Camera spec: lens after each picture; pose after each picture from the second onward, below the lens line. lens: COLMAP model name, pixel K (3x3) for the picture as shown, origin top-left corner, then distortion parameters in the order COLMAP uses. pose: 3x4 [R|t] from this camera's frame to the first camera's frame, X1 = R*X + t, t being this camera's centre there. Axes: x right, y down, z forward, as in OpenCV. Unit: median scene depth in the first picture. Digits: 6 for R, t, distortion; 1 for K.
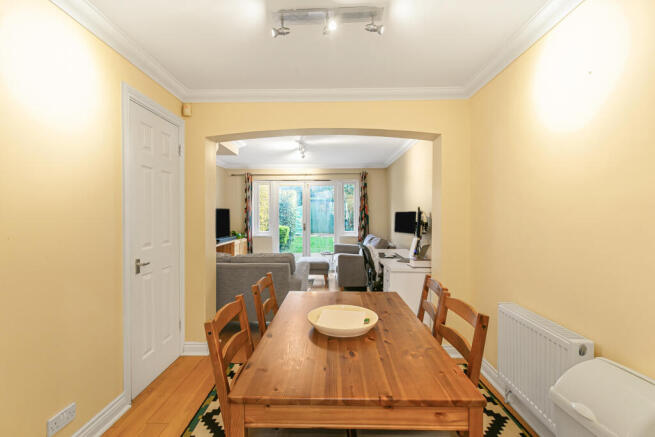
lens RADIAL K [[287.9, 0, 327.5], [0, 287.9, 218.5], [0, 0, 1]] dist [0.001587, 0.000191]
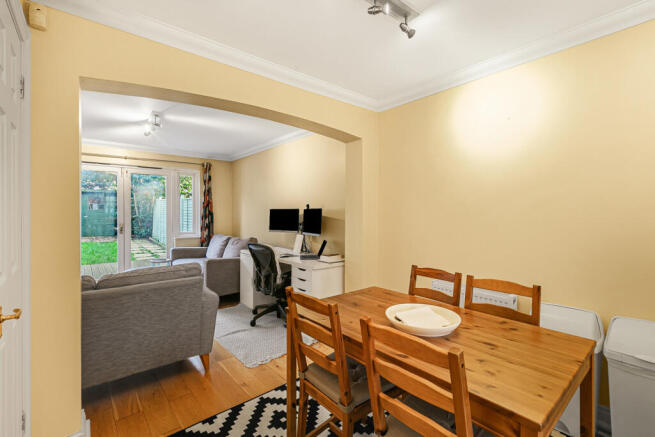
lens RADIAL K [[293.4, 0, 327.7], [0, 293.4, 211.3], [0, 0, 1]] dist [0.001048, -0.000203]
pose [[0.761201, 0.004295, 0.648502, -0.301500], [0.007047, 0.999864, -0.014894, 0.001289], [-0.648478, 0.015907, 0.761067, 0.163169]]
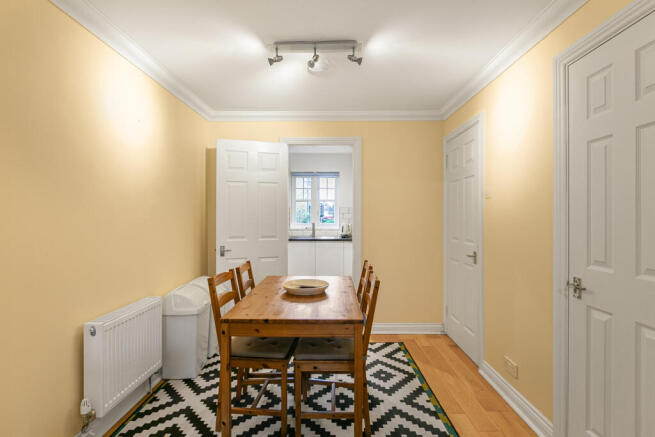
lens RADIAL K [[322.9, 0, 327.5], [0, 322.9, 218.5], [0, 0, 1]] dist [-0.000062, -0.000137]
pose [[-0.999814, 0.001258, 0.019270, -0.028747], [0.001661, 0.999780, 0.020912, -0.010897], [-0.019239, 0.020940, -0.999596, 0.904390]]
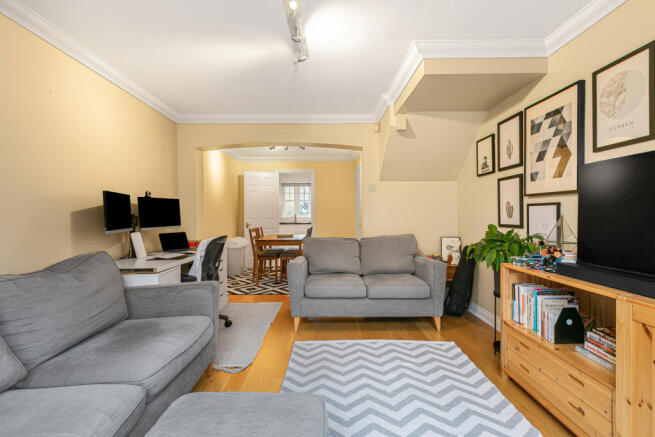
lens RADIAL K [[287.9, 0, 327.5], [0, 287.9, 218.5], [0, 0, 1]] dist [0.001587, 0.000191]
pose [[-0.999820, 0.015234, -0.011286, -0.154776], [0.014919, 0.999510, 0.027507, 0.017798], [0.011700, 0.027334, -0.999558, 1.632151]]
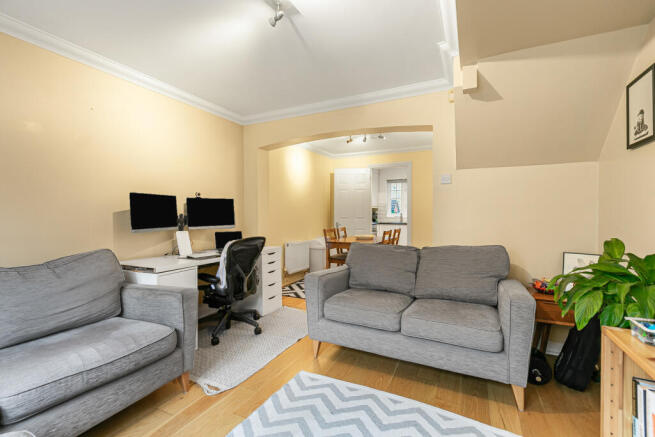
lens RADIAL K [[291.7, 0, 323.6], [0, 291.7, 218.0], [0, 0, 1]] dist [-0.001456, -0.000383]
pose [[-0.897025, 0.003857, 0.441963, -0.347285], [0.016139, 0.999581, 0.024033, 0.017753], [-0.441685, 0.028691, -0.896711, 1.457411]]
